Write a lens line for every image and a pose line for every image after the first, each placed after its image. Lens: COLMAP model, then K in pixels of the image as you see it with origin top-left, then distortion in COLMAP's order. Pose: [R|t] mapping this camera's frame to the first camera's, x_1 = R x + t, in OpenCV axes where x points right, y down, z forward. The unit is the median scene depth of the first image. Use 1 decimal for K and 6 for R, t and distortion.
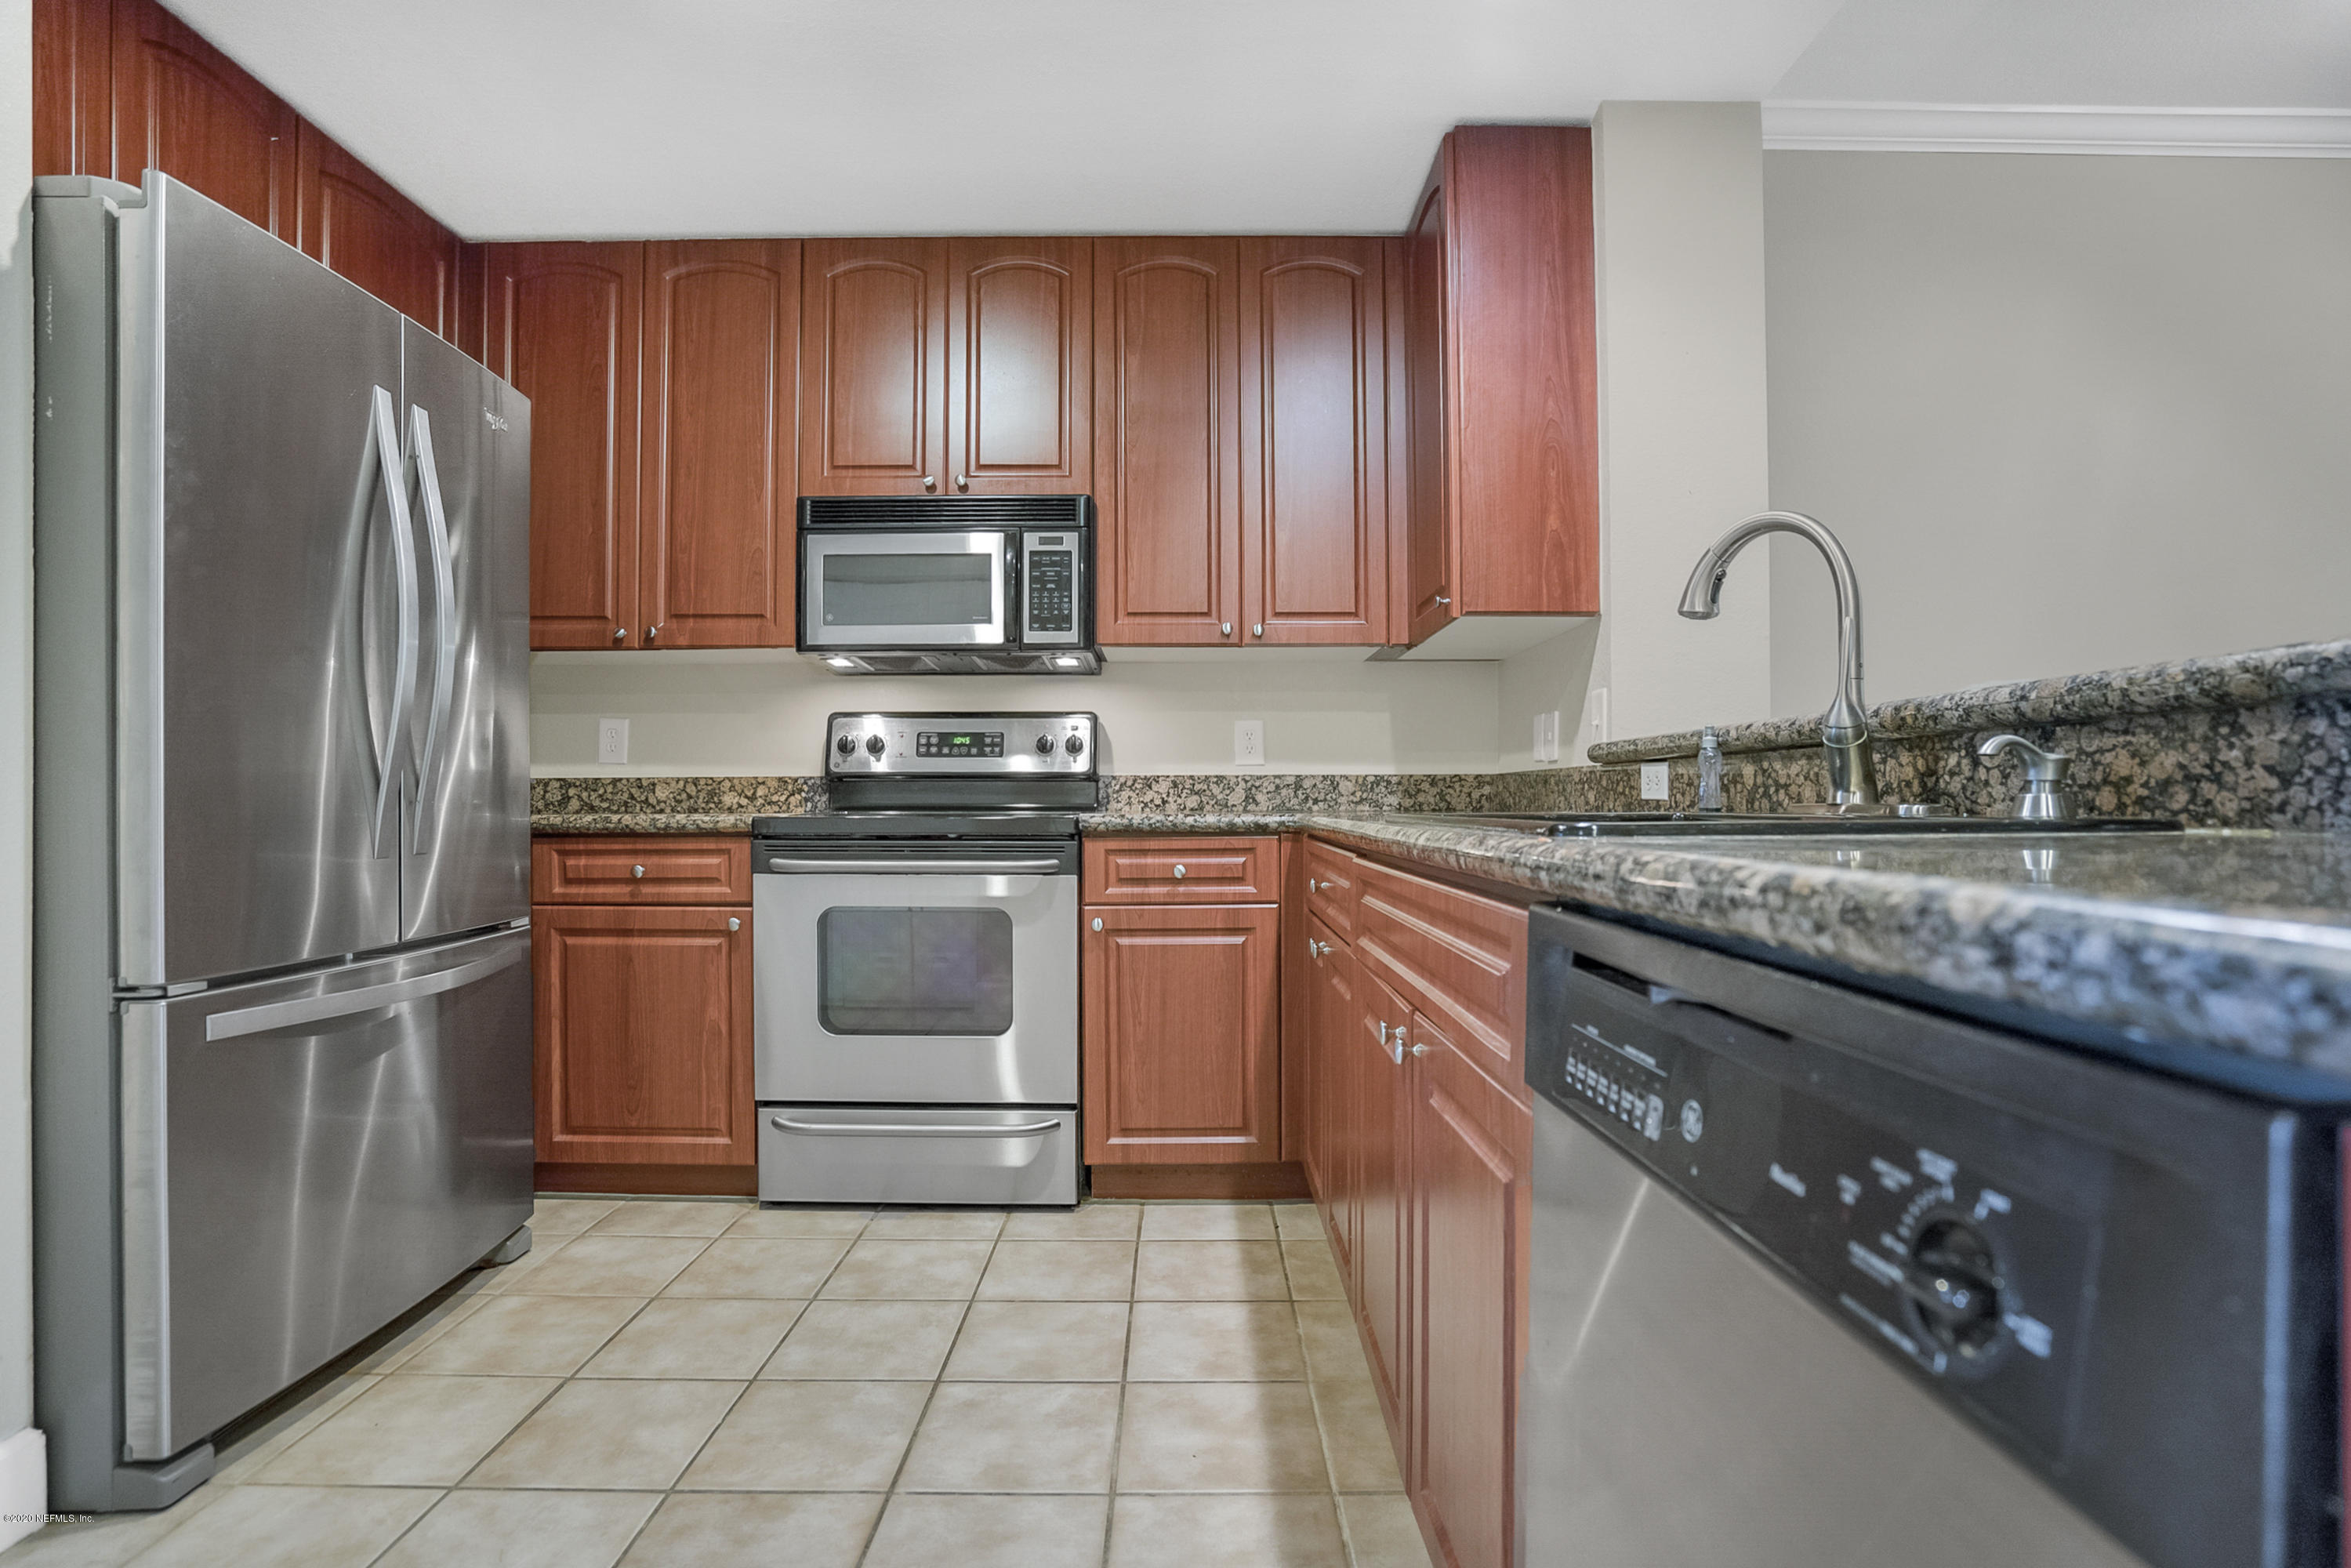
lens RADIAL K [[1146.1, 0, 1178.7], [0, 1146.1, 800.5], [0, 0, 1]] dist [-0.049603, 0.016022]
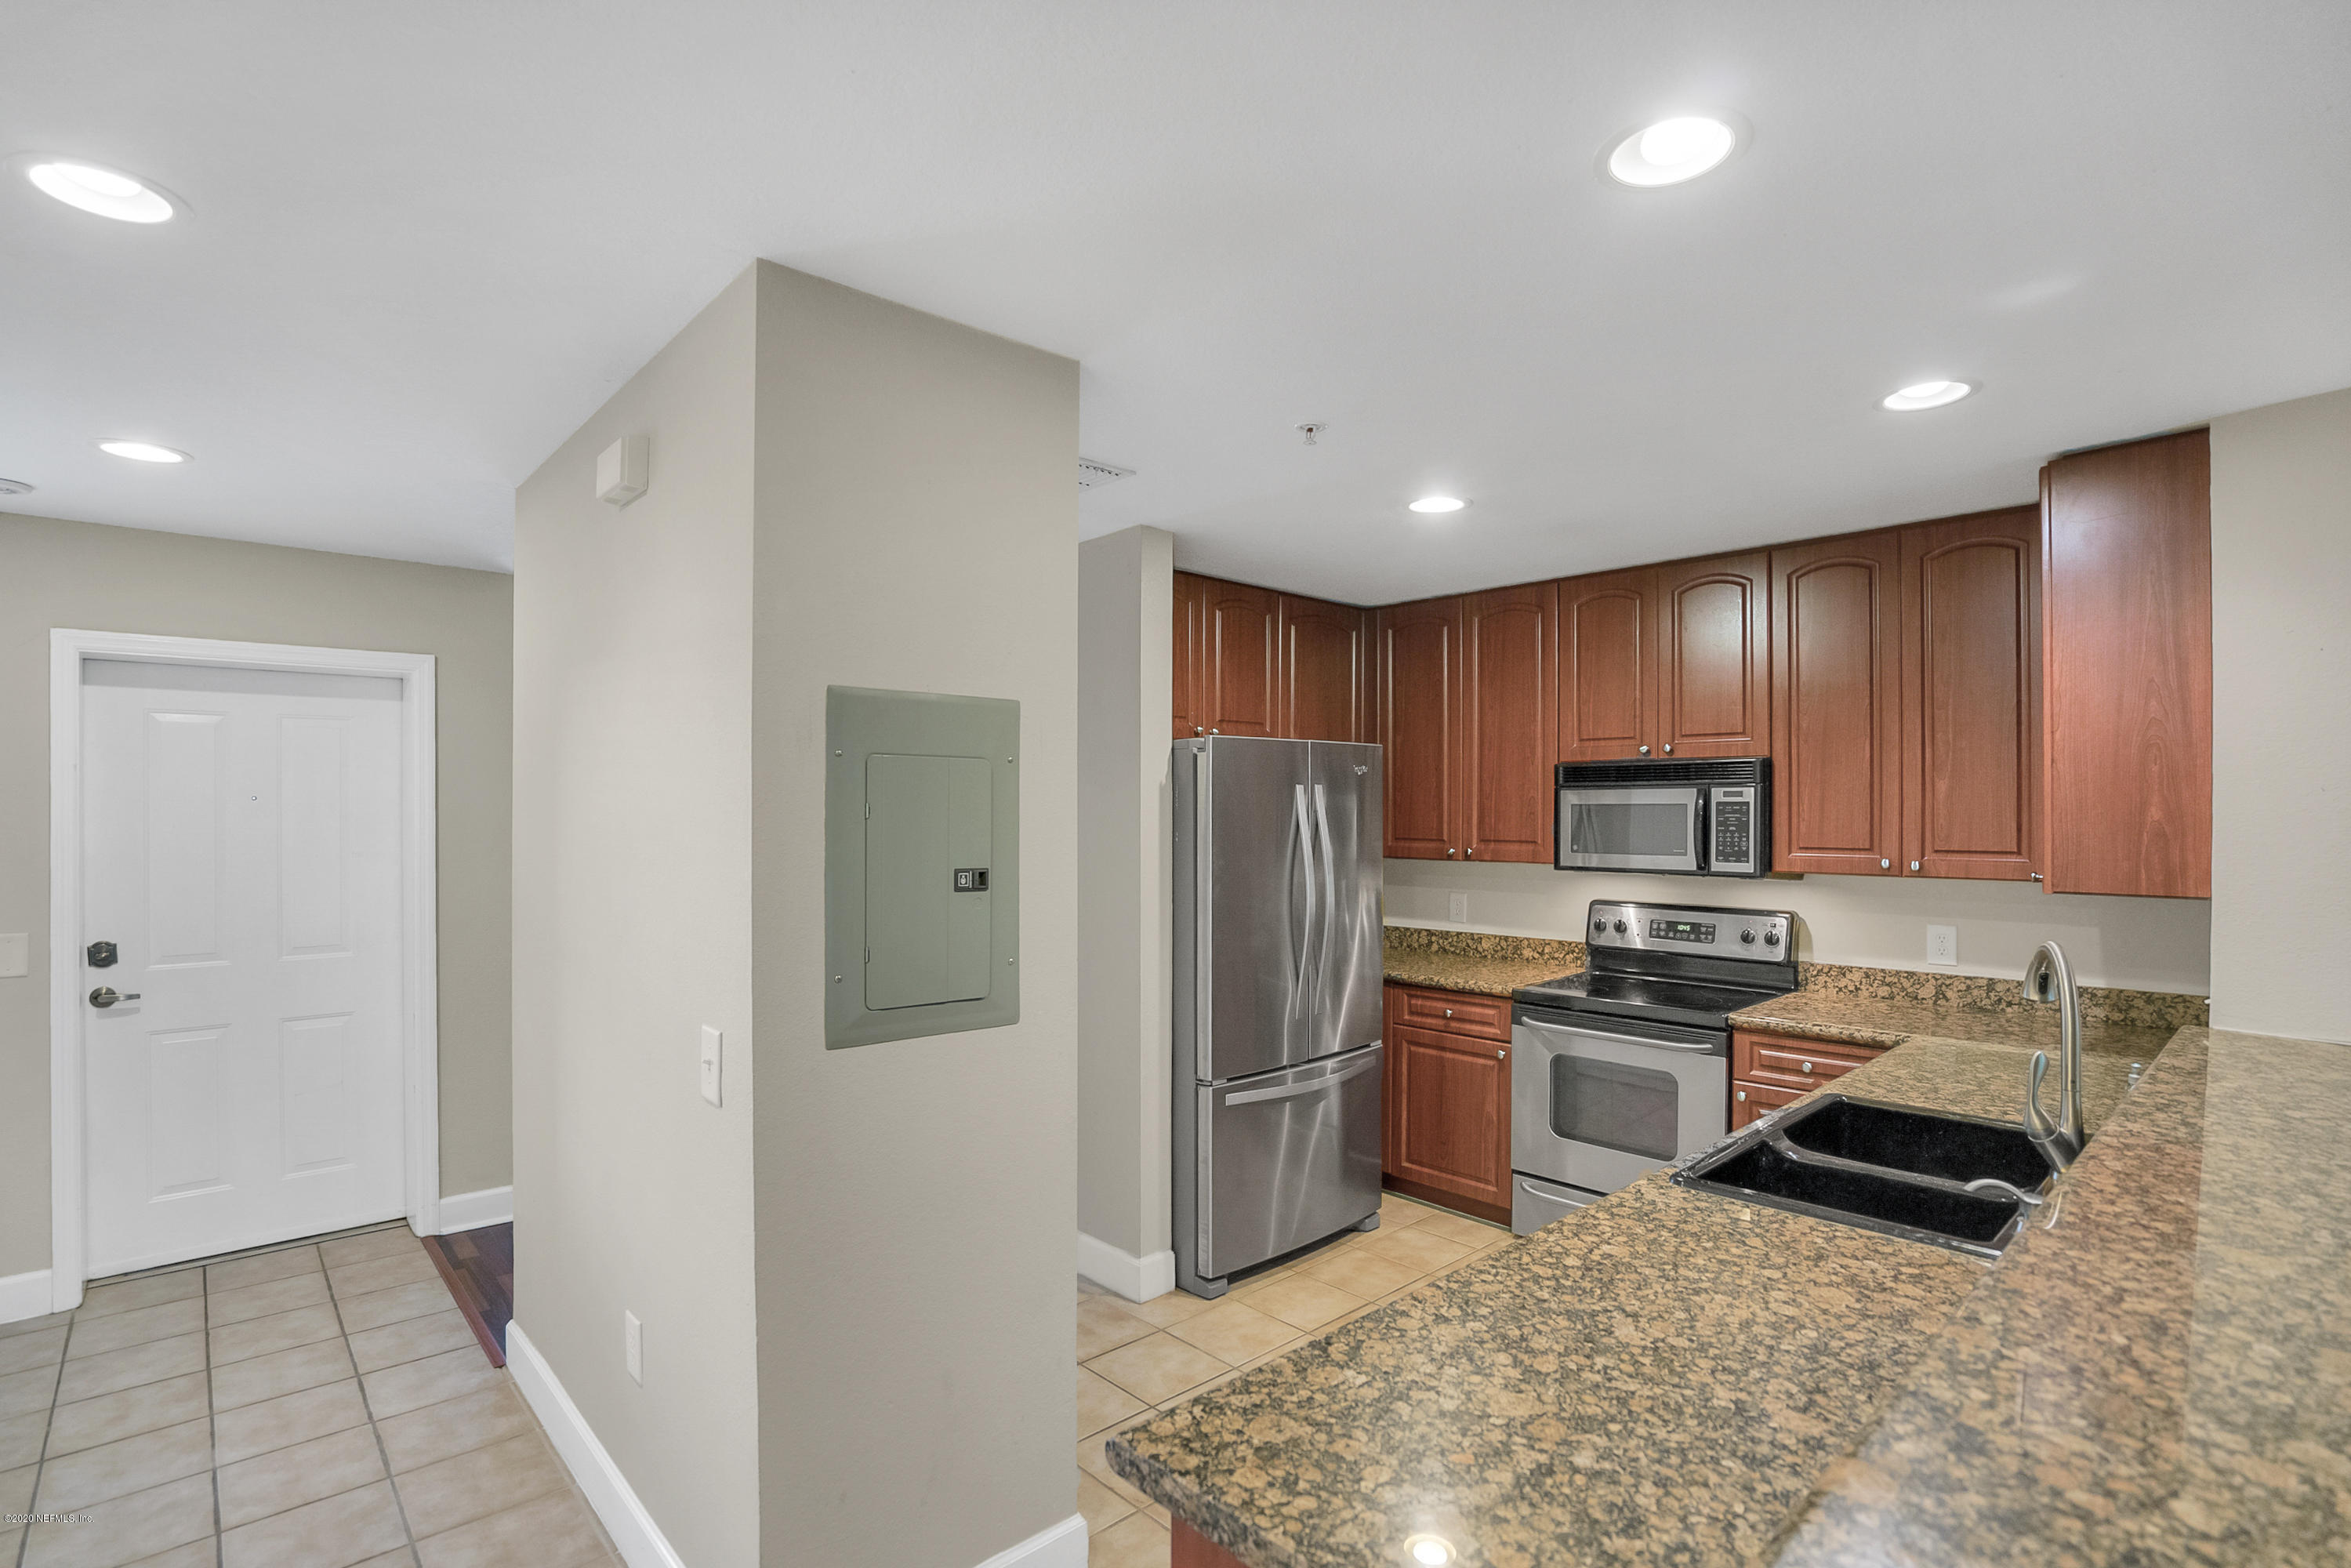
lens RADIAL K [[1132.6, 0, 1181.7], [0, 1132.6, 822.4], [0, 0, 1]] dist [-0.047997, 0.011673]
pose [[0.678913, 0.017298, -0.734015, 0.438844], [-0.002115, 0.999764, 0.021605, -0.240465], [0.734216, -0.013115, 0.678789, -0.368499]]
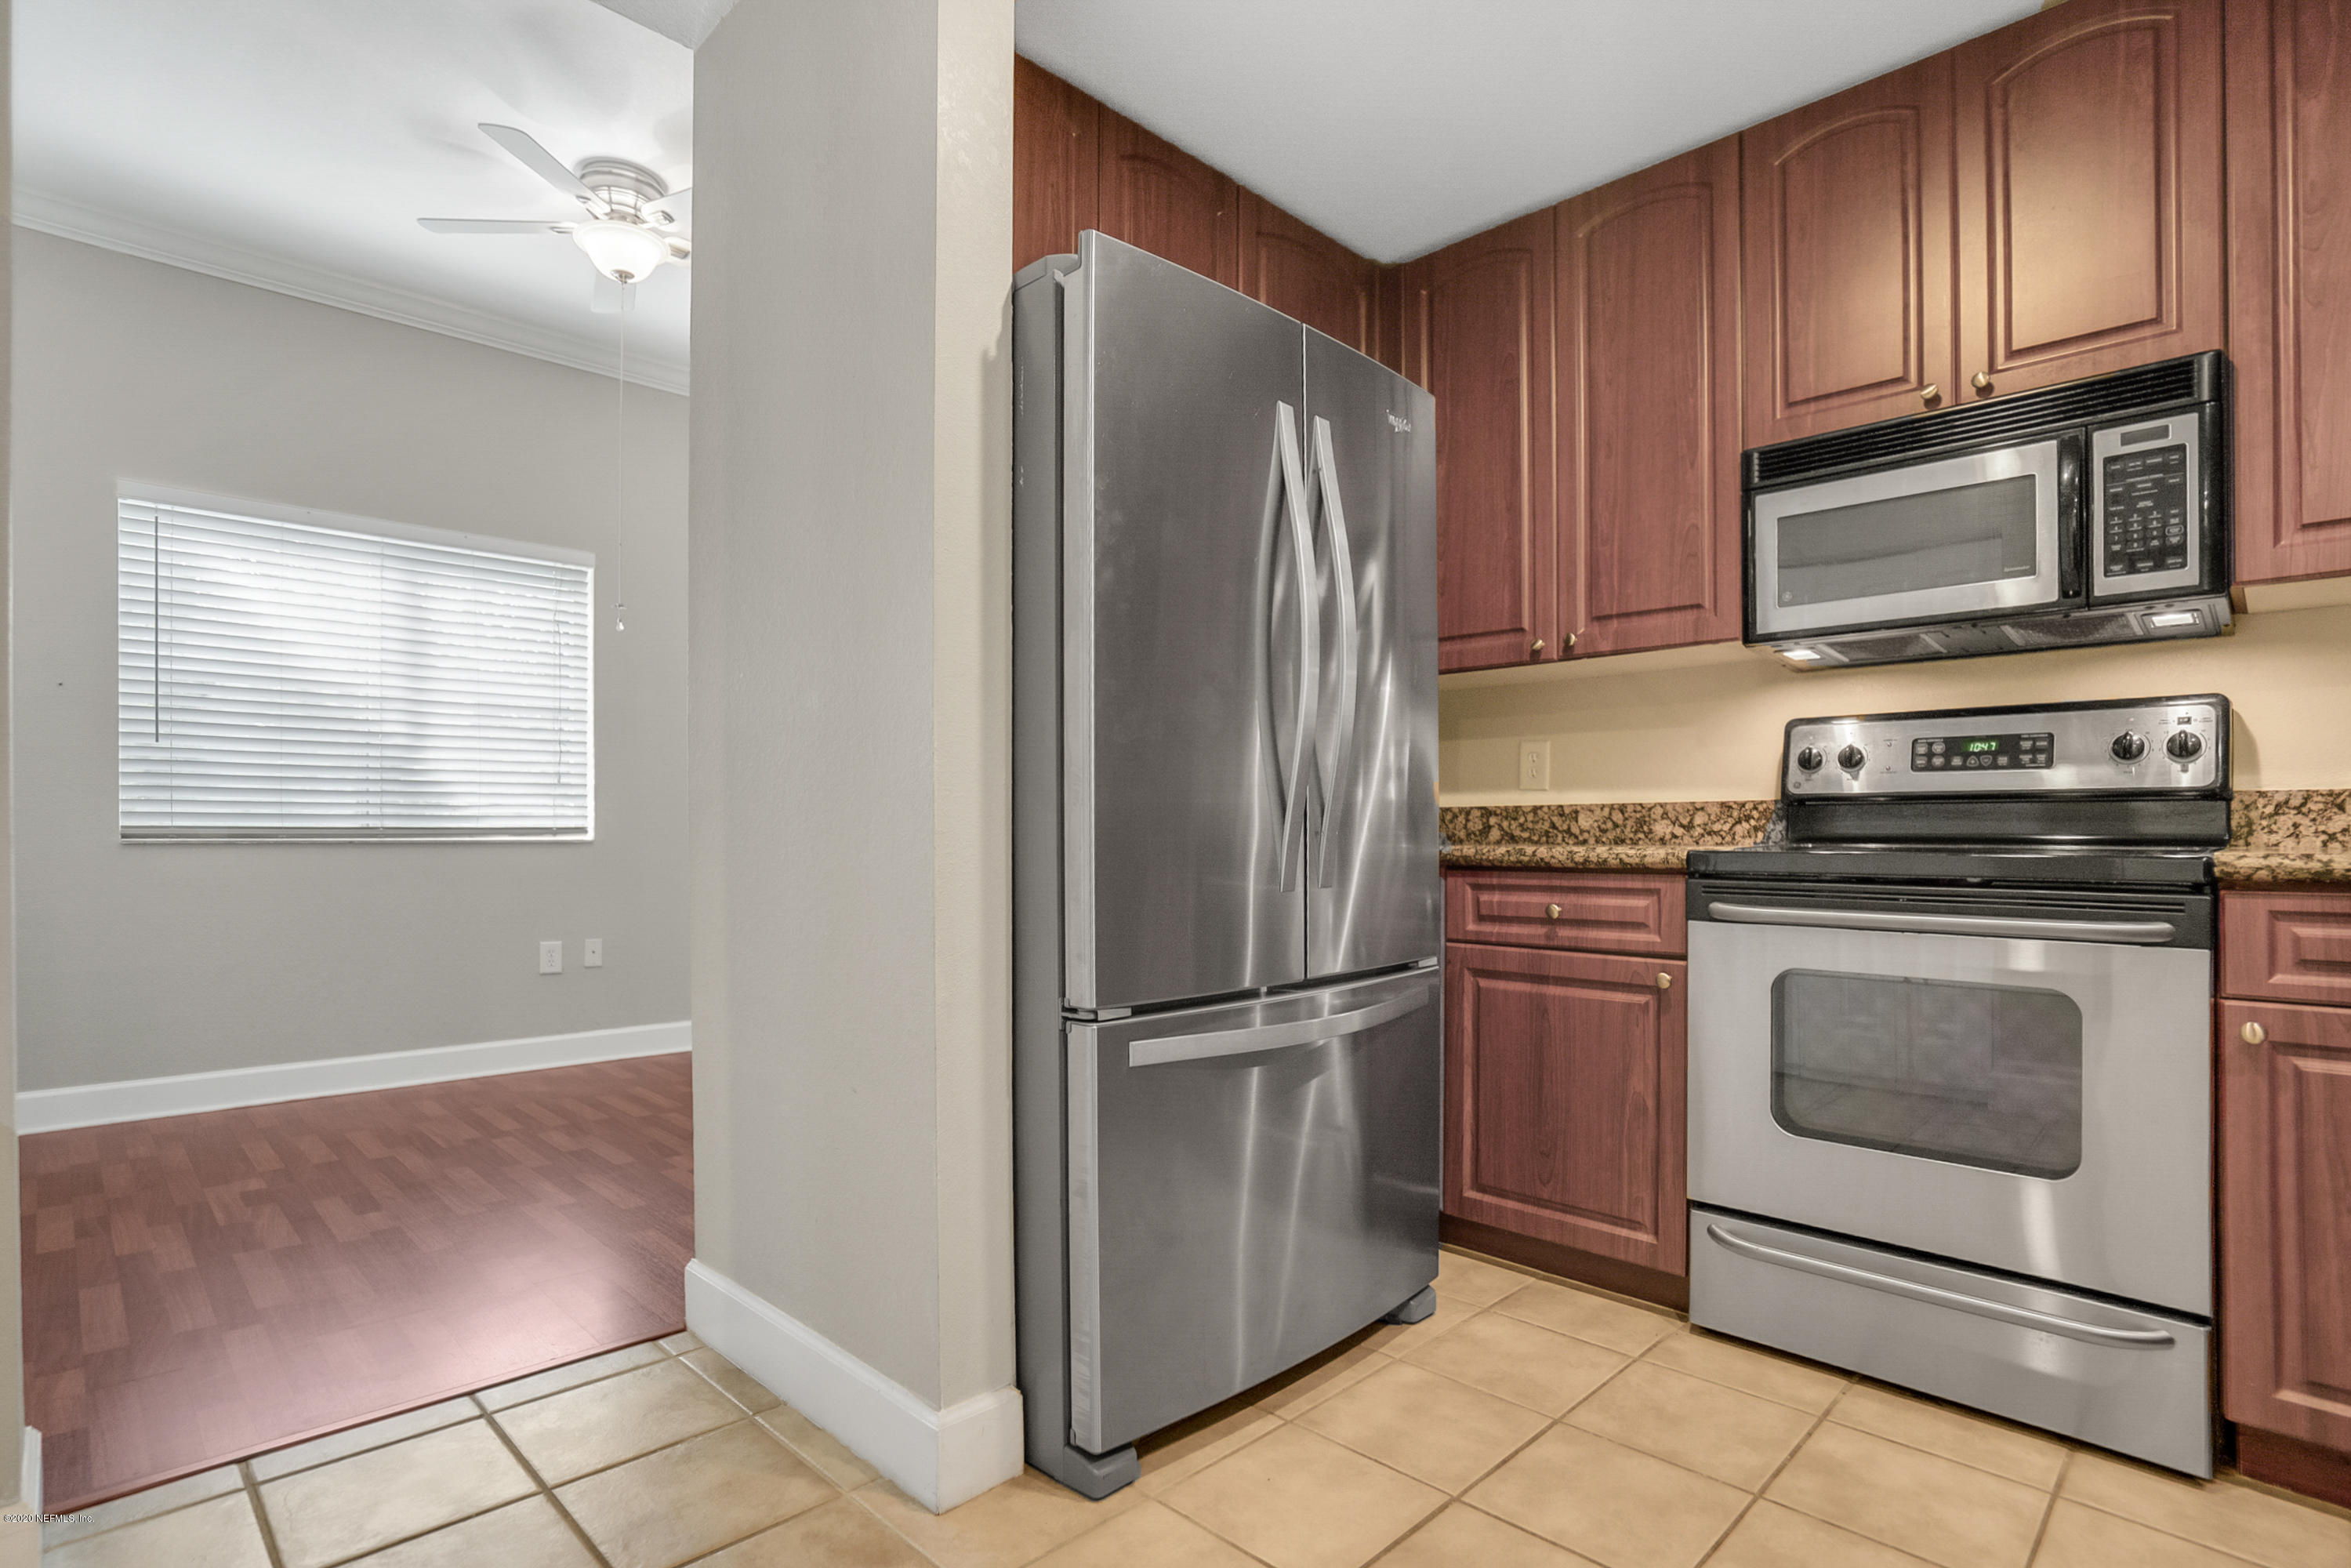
lens RADIAL K [[1148.4, 0, 1175.9], [0, 1148.4, 834.3], [0, 0, 1]] dist [-0.052519, 0.017635]
pose [[0.707092, 0.002311, -0.707118, -0.057939], [0.000770, 0.999992, 0.004038, -0.000573], [0.707121, -0.003400, 0.707084, 0.165289]]
